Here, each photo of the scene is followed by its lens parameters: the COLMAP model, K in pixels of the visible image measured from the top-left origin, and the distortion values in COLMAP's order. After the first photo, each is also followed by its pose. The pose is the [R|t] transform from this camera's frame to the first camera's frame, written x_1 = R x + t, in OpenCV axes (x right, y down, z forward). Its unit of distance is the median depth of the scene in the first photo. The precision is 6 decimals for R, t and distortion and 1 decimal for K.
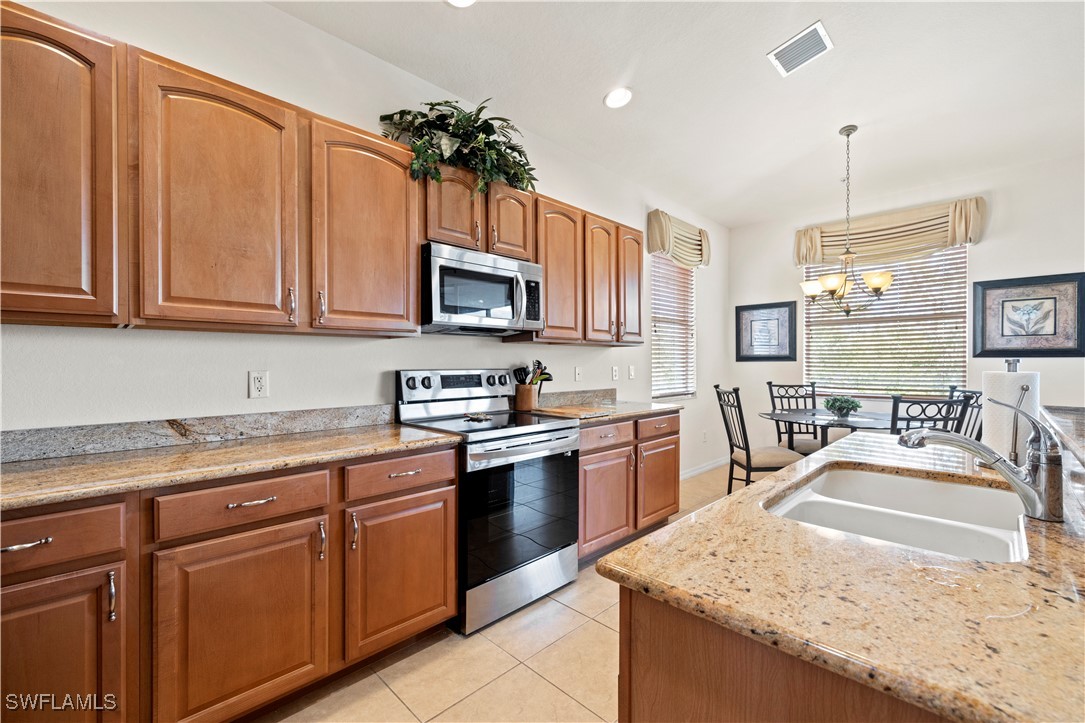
lens RADIAL K [[454.1, 0, 545.7], [0, 454.1, 364.9], [0, 0, 1]] dist [-0.000118, -0.000171]
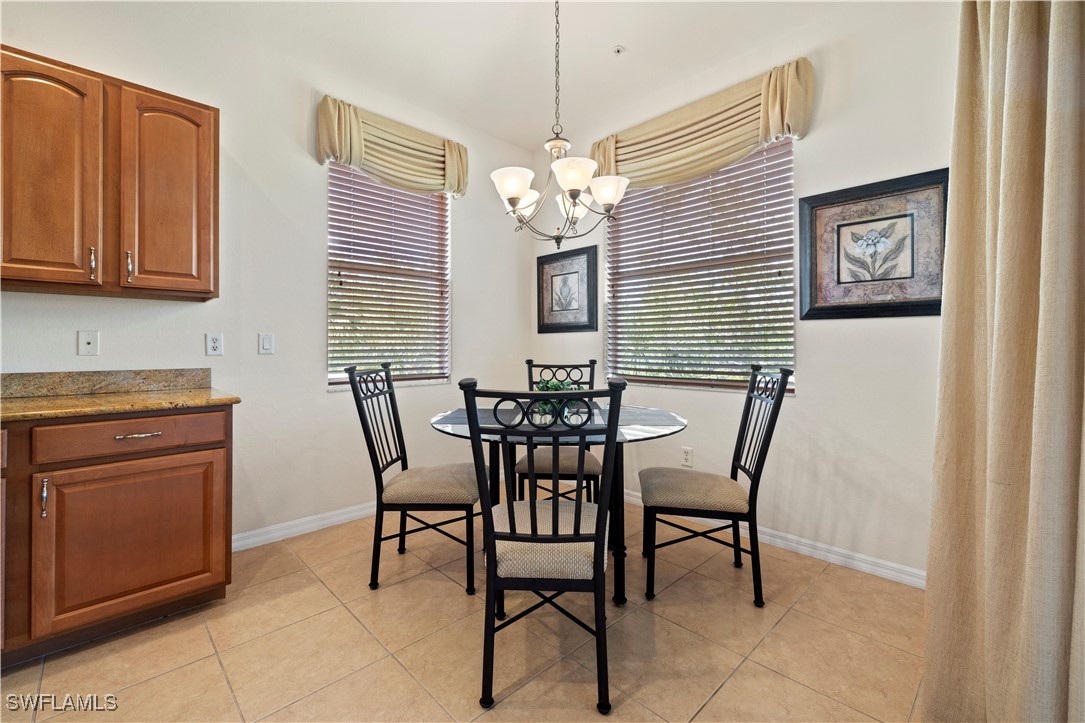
lens RADIAL K [[457.7, 0, 541.7], [0, 457.7, 342.1], [0, 0, 1]] dist [-0.001251, 0.000093]
pose [[0.999823, 0.001386, -0.018756, 0.608716], [-0.001652, 0.999898, -0.014171, 0.023648], [0.018735, 0.014200, 0.999724, 0.374947]]
